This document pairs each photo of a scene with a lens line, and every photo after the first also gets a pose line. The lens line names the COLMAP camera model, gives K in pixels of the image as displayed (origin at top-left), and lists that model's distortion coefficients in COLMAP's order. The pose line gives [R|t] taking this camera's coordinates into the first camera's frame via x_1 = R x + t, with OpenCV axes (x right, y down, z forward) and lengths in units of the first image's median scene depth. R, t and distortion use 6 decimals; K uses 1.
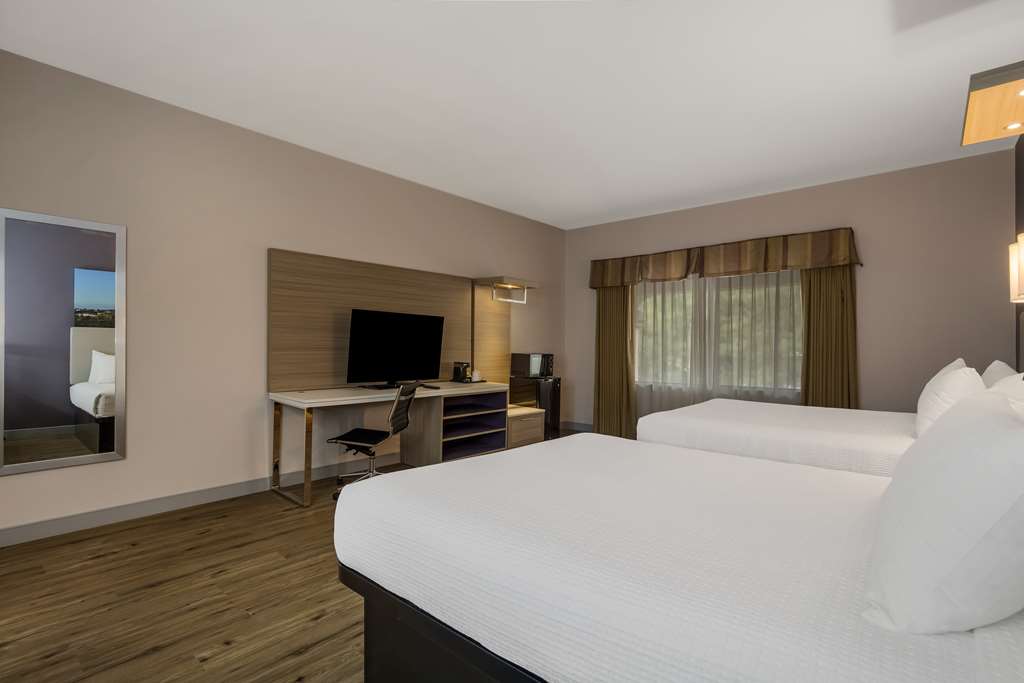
lens RADIAL K [[479.7, 0, 515.0], [0, 479.7, 341.8], [0, 0, 1]] dist [-0.015711, 0.003659]
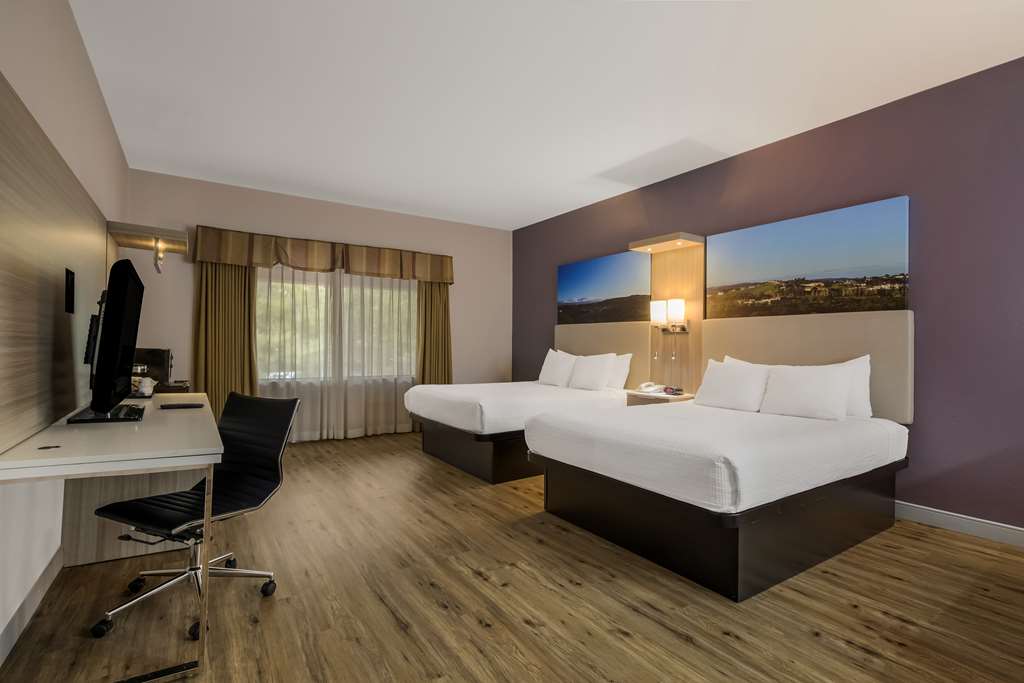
lens RADIAL K [[479.7, 0, 523.5], [0, 479.7, 333.9], [0, 0, 1]] dist [-0.015711, 0.003659]
pose [[0.265399, 0.022538, 0.963875, -0.527609], [-0.017210, 0.999678, -0.018636, 0.009569], [-0.963985, -0.011643, 0.265702, 0.368285]]
